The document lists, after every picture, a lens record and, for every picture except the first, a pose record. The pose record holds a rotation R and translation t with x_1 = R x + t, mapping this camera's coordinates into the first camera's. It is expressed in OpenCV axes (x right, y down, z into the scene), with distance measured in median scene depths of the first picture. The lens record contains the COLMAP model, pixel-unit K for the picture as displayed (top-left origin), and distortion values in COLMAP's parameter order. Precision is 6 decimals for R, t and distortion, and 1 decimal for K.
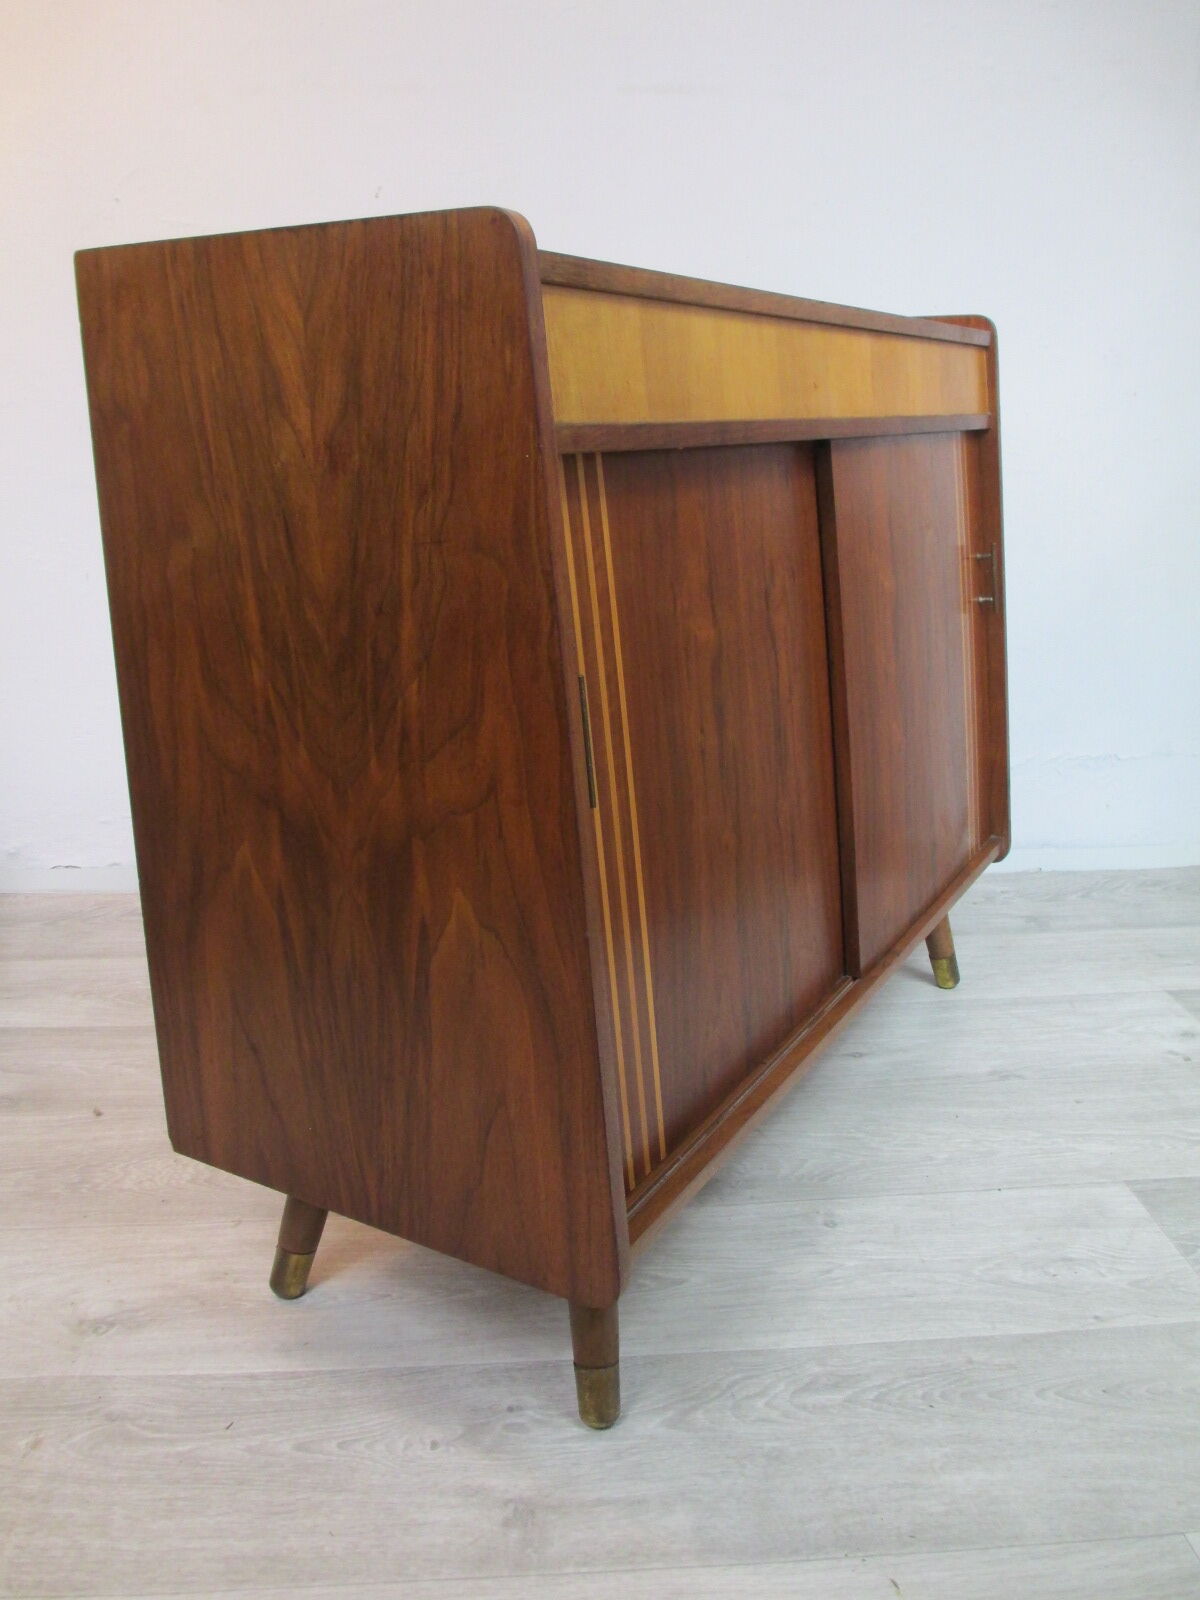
lens RADIAL K [[1324.9, 0, 596.5], [0, 1324.9, 796.5], [0, 0, 1]] dist [-0.058350, 0.024679]
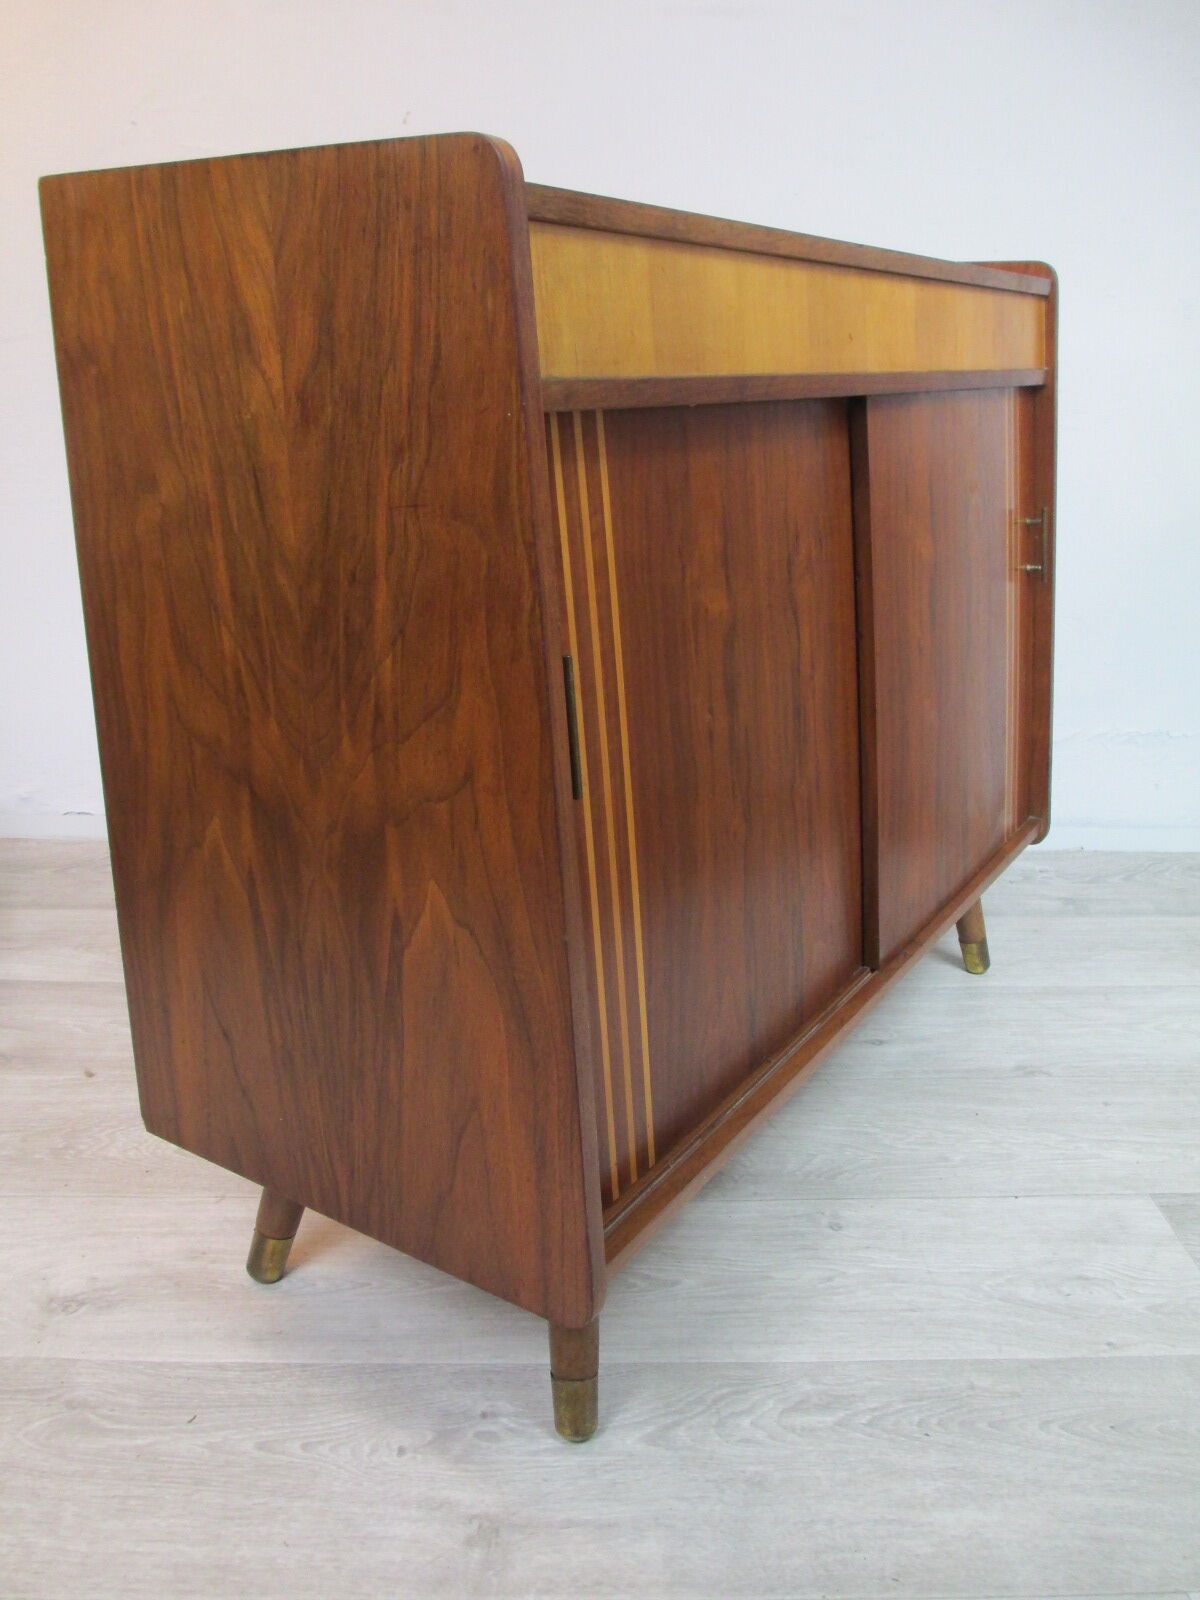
lens RADIAL K [[1324.9, 0, 597.0], [0, 1324.9, 798.5], [0, 0, 1]] dist [-0.058350, 0.024679]
pose [[0.998785, 0.033279, -0.036358, 0.036434], [-0.031581, 0.998427, 0.046318, -0.029451], [0.037842, -0.045113, 0.998265, 0.067298]]
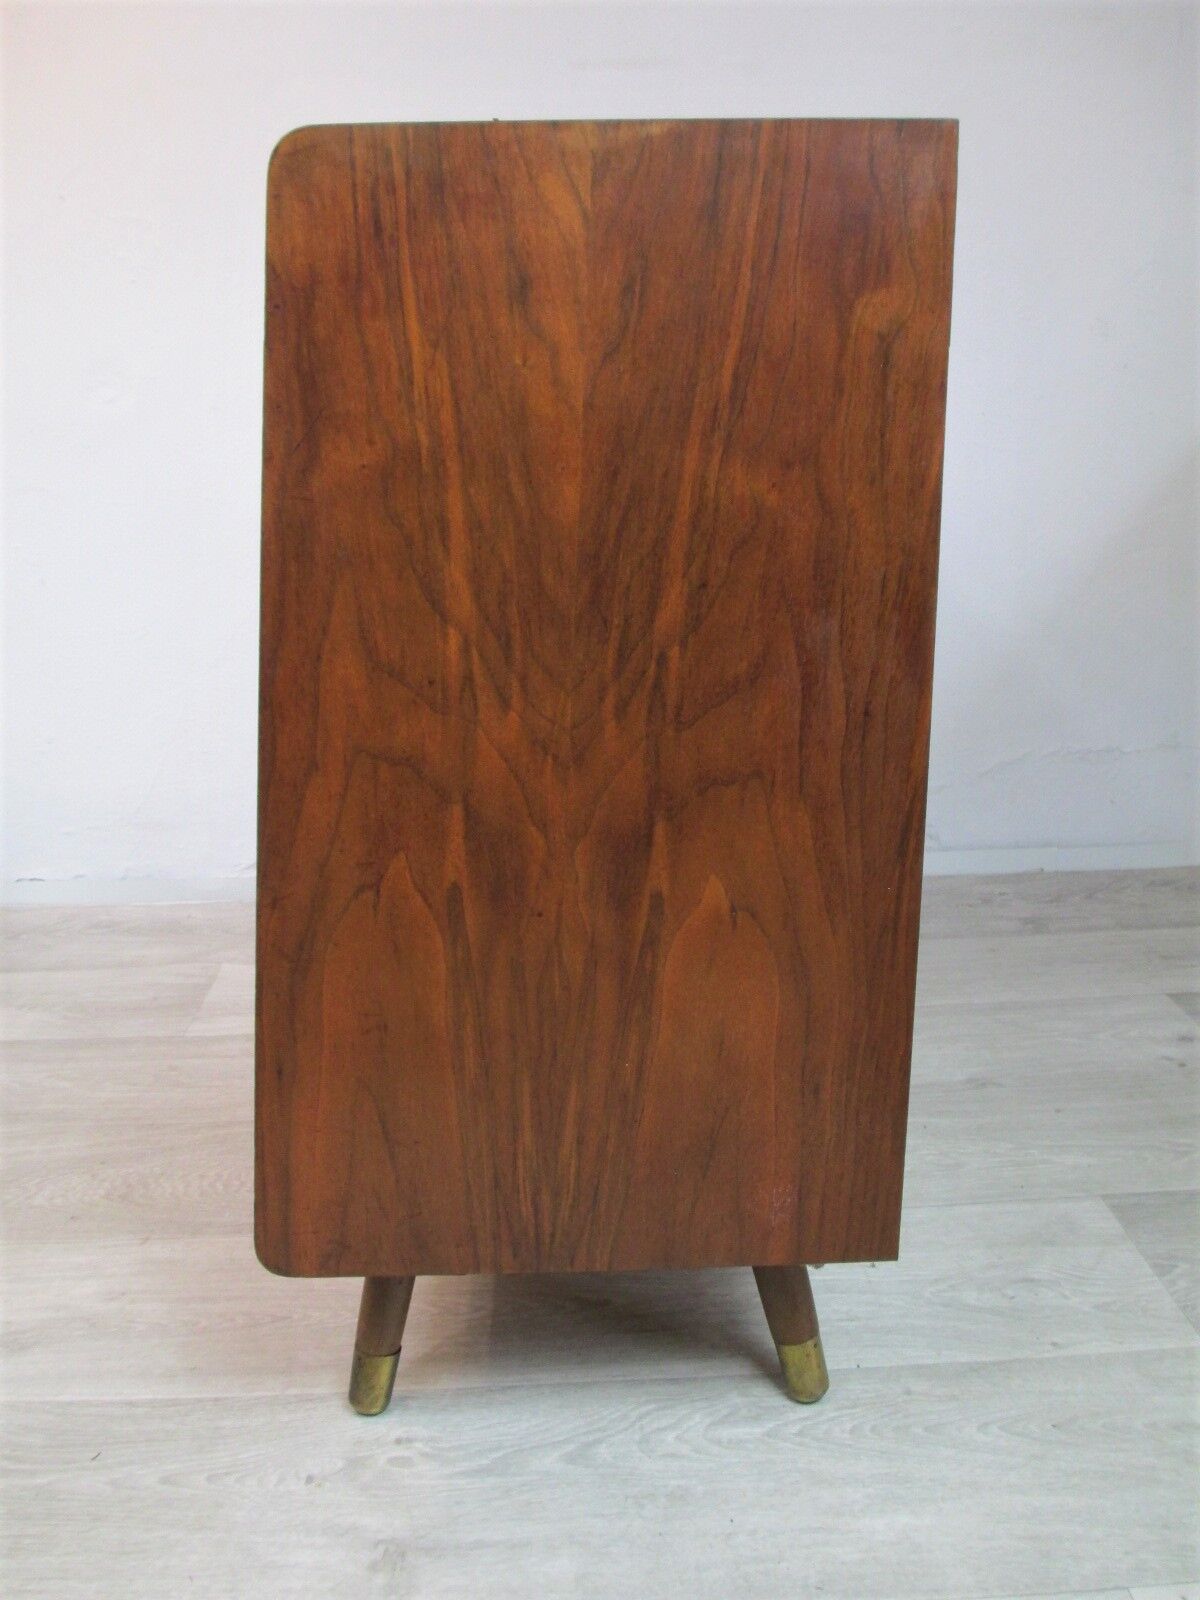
lens RADIAL K [[1324.9, 0, 597.6], [0, 1324.9, 798.3], [0, 0, 1]] dist [-0.058350, 0.024679]
pose [[0.998967, -0.016002, -0.042536, 0.119956], [0.015217, 0.999709, -0.018720, 0.034367], [0.042823, 0.018054, 0.998920, 0.077659]]
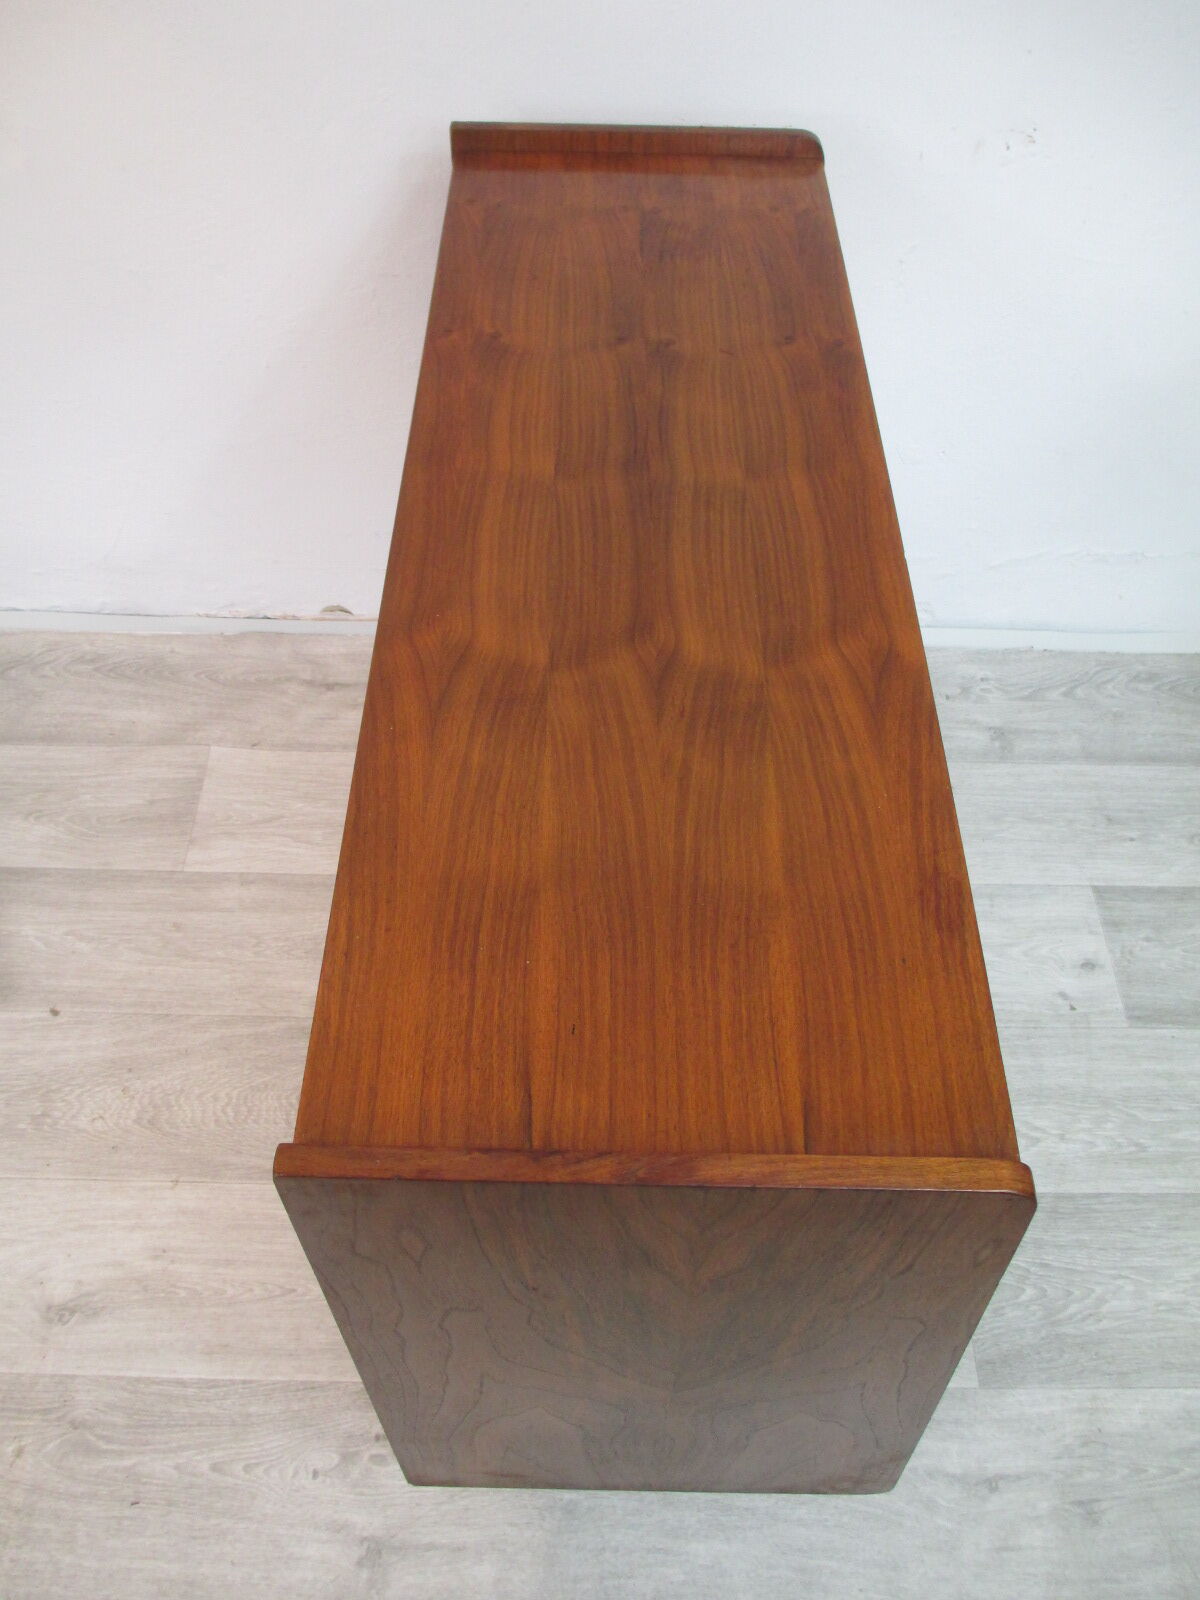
lens RADIAL K [[1324.9, 0, 607.8], [0, 1324.9, 790.2], [0, 0, 1]] dist [-0.058350, 0.024679]
pose [[0.996657, 0.073741, -0.035178, 0.158800], [-0.040099, 0.816636, 0.575759, -0.803204], [0.071185, -0.572423, 0.816863, 0.324511]]
